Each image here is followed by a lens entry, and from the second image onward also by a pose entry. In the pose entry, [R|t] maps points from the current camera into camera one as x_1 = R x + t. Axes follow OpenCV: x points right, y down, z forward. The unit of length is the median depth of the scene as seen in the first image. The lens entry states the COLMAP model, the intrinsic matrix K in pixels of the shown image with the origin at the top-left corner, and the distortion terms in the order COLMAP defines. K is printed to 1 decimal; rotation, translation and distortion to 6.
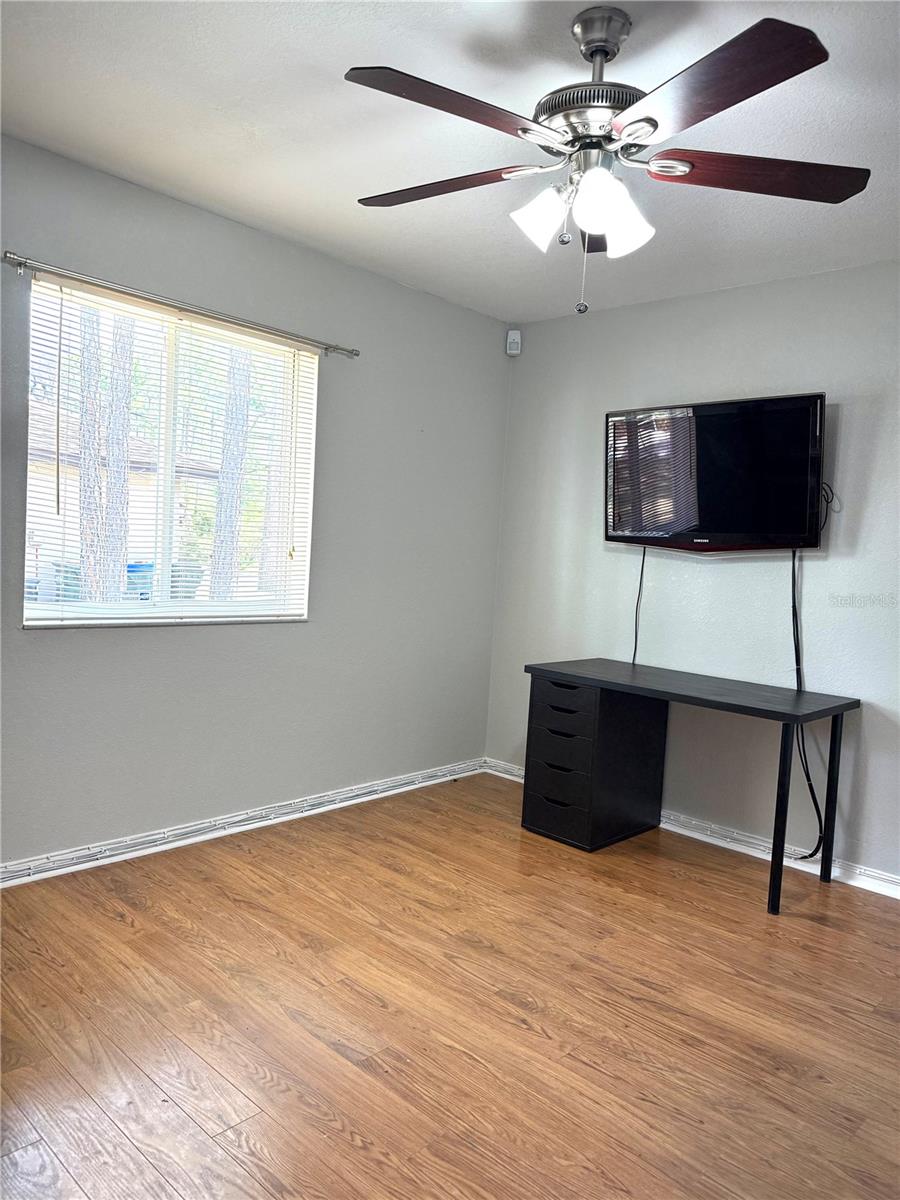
lens RADIAL K [[849.5, 0, 450.0], [0, 849.5, 600.0], [0, 0, 1]] dist [0.038873, -0.043379]
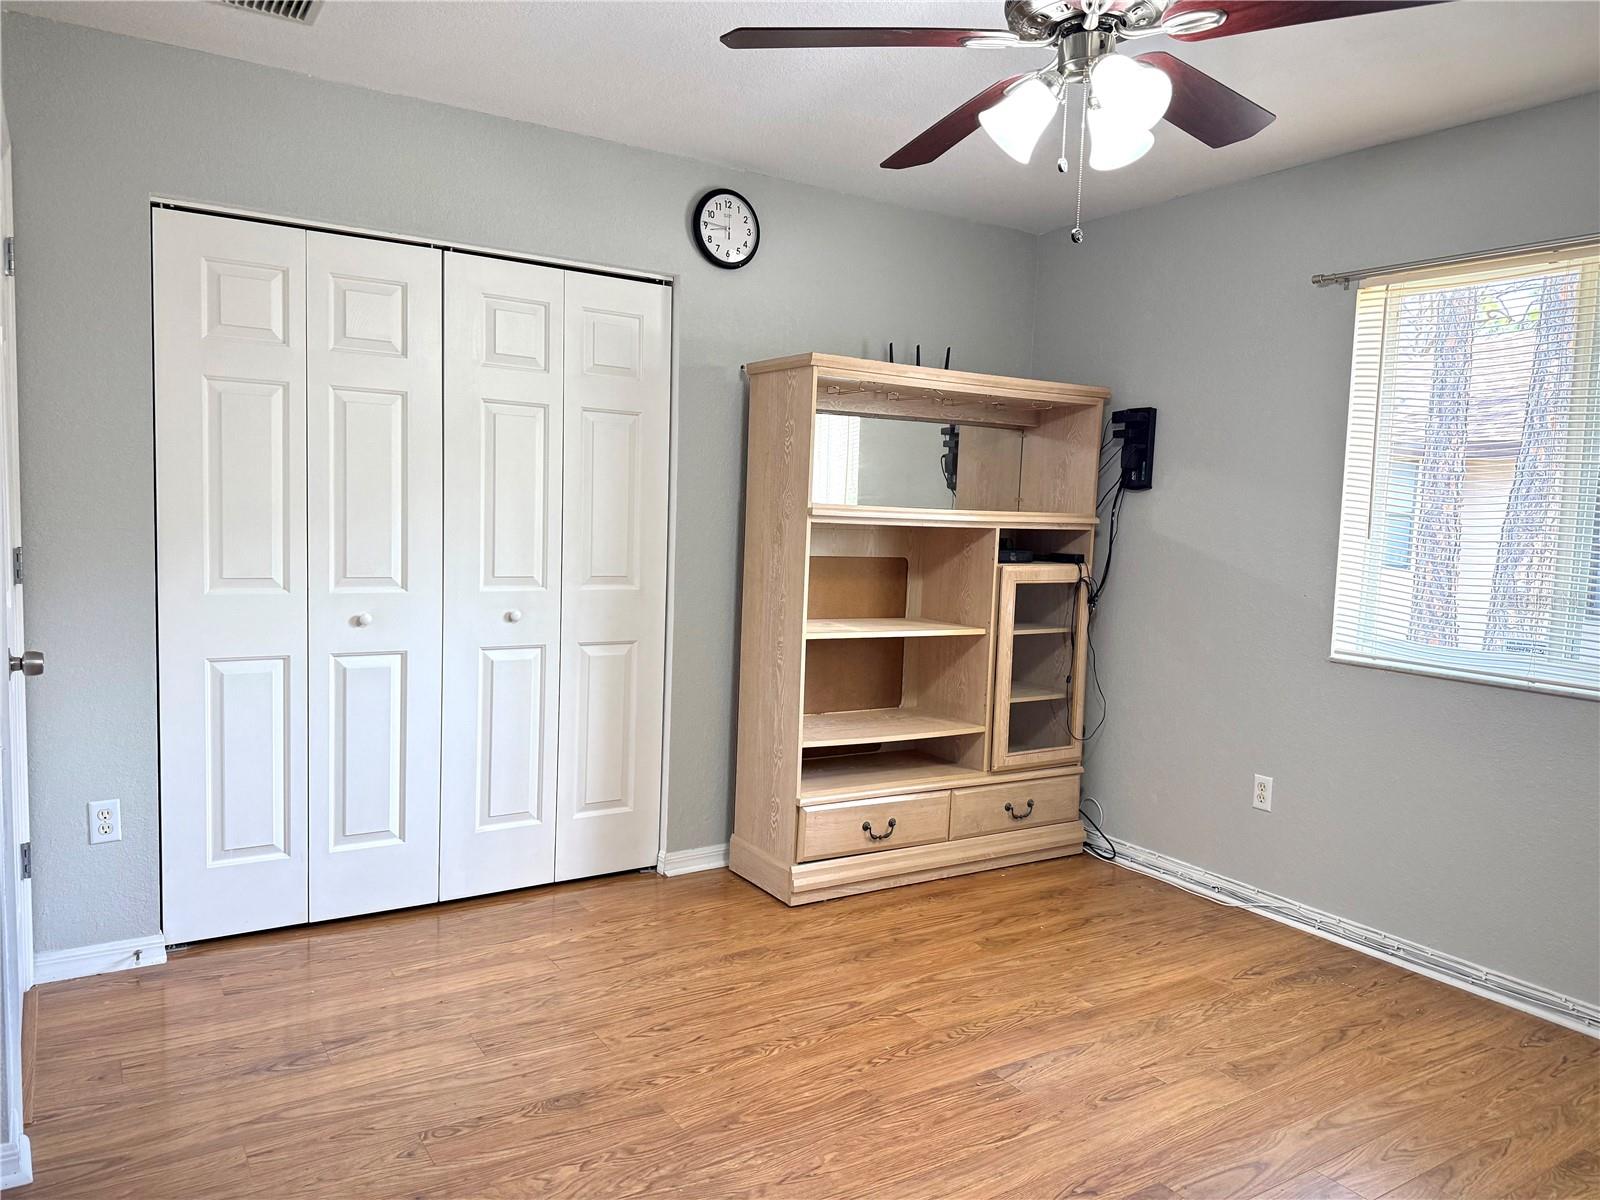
lens RADIAL K [[1132.7, 0, 800.0], [0, 1132.7, 600.0], [0, 0, 1]] dist [0.038873, -0.043379]
pose [[-0.241942, 0.012386, -0.970212, 0.850573], [-0.109436, 0.993190, 0.039969, -0.019415], [0.964099, 0.115846, -0.238939, 0.726969]]
